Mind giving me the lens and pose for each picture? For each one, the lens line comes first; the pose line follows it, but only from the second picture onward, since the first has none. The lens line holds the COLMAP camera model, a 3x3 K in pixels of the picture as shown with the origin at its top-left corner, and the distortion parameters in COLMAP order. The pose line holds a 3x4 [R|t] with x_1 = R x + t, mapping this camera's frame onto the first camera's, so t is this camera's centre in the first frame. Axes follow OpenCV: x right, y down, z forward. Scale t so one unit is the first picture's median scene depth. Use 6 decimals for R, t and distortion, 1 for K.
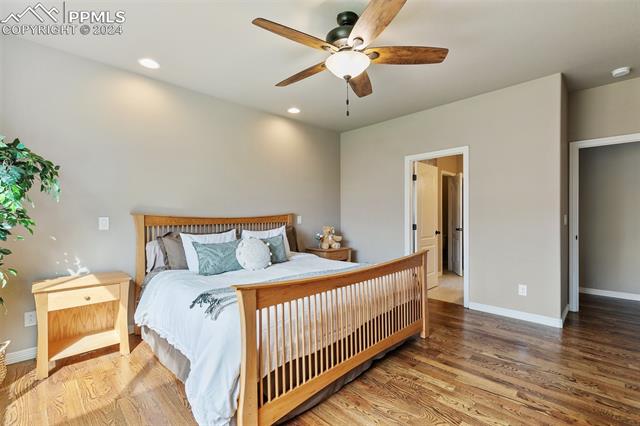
lens RADIAL K [[284.7, 0, 319.7], [0, 284.7, 211.3], [0, 0, 1]] dist [0.001129, 0.000904]
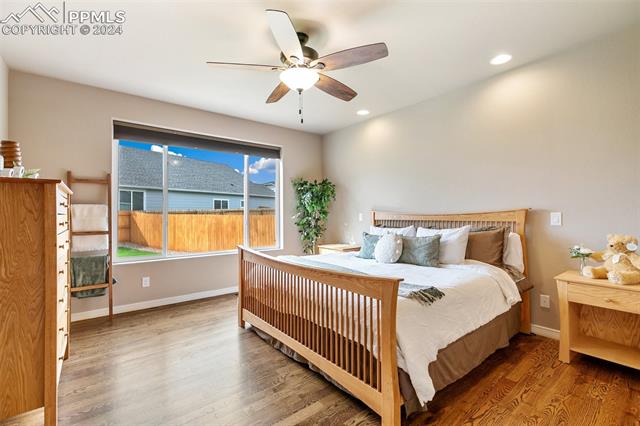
lens RADIAL K [[284.7, 0, 321.2], [0, 284.7, 213.5], [0, 0, 1]] dist [0.001129, 0.000904]
pose [[-0.109171, 0.003145, -0.994018, 0.897693], [0.022011, 0.999757, 0.000745, 0.012585], [0.993779, -0.021798, -0.109214, 0.916263]]
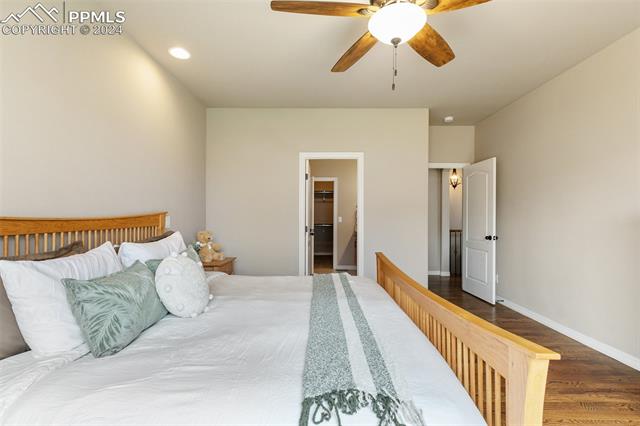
lens RADIAL K [[284.7, 0, 319.1], [0, 284.7, 213.9], [0, 0, 1]] dist [0.001129, 0.000904]
pose [[0.708142, 0.013432, 0.705942, -0.463491], [-0.017724, 0.999842, -0.001245, 0.009695], [-0.705847, -0.011630, 0.708269, 0.452931]]
